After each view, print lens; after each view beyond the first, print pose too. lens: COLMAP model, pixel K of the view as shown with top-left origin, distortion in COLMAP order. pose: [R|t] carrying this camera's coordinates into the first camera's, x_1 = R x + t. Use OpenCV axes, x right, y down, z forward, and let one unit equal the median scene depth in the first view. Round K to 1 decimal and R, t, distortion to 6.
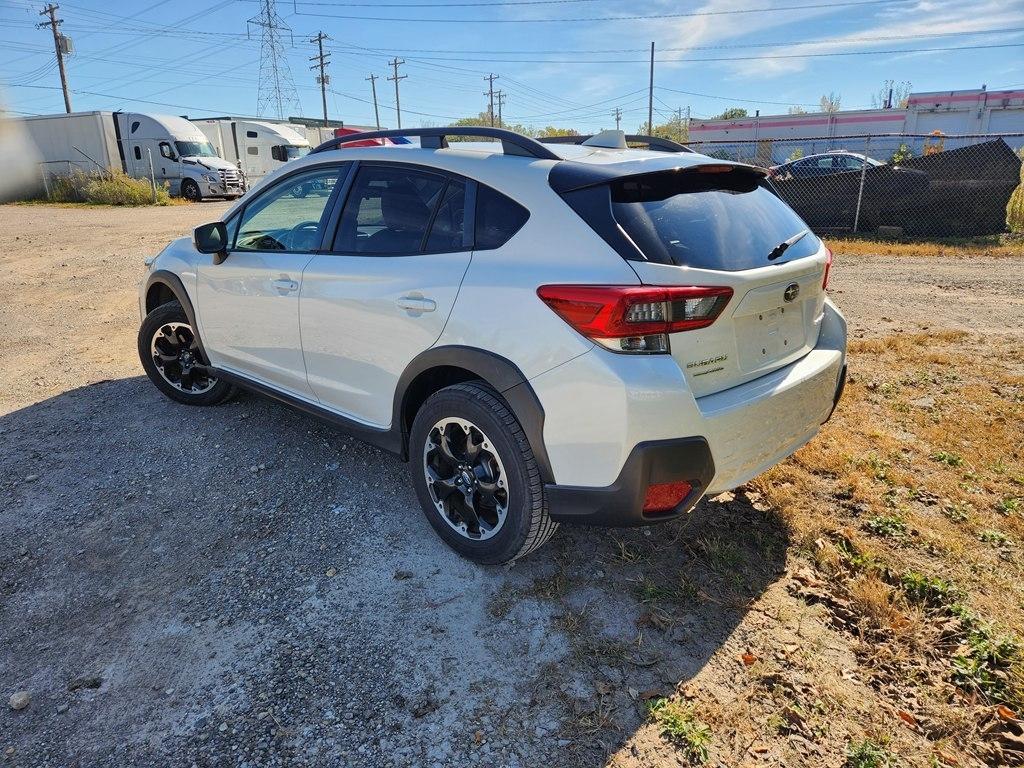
lens RADIAL K [[677.7, 0, 509.1], [0, 677.7, 387.2], [0, 0, 1]] dist [0.072400, -0.058279]
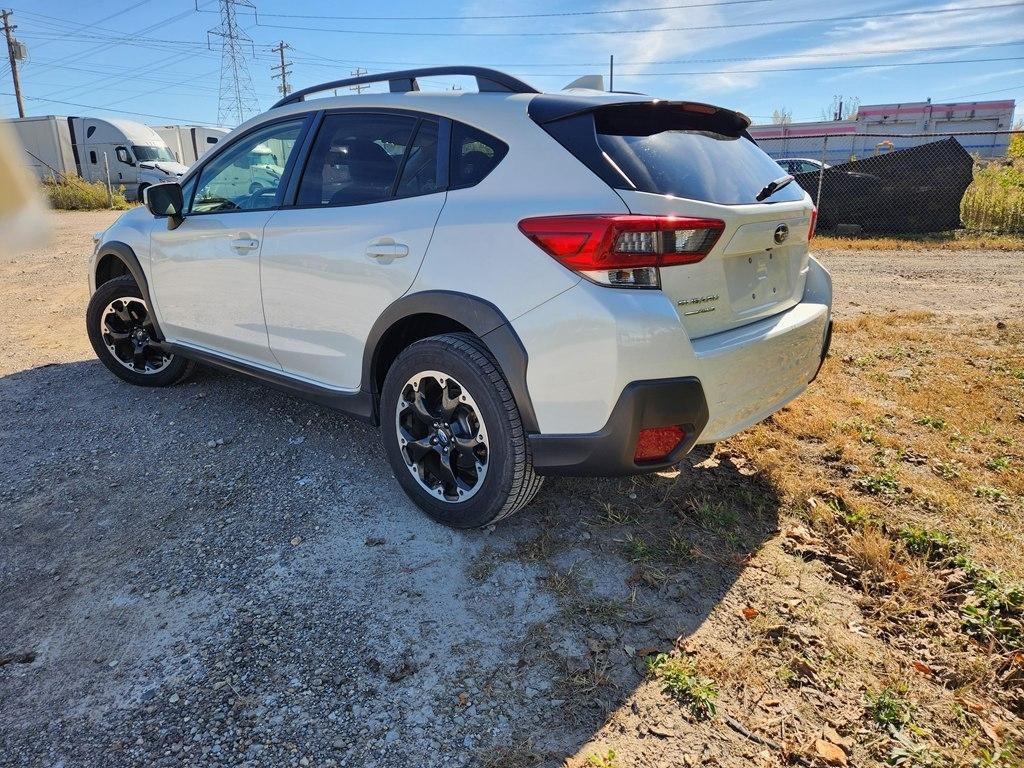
lens RADIAL K [[677.7, 0, 503.1], [0, 677.7, 376.1], [0, 0, 1]] dist [0.072400, -0.058279]
pose [[0.999049, -0.010237, 0.042383, -0.018842], [0.011445, 0.999533, -0.028347, 0.081173], [-0.042073, 0.028806, 0.998699, 0.063043]]
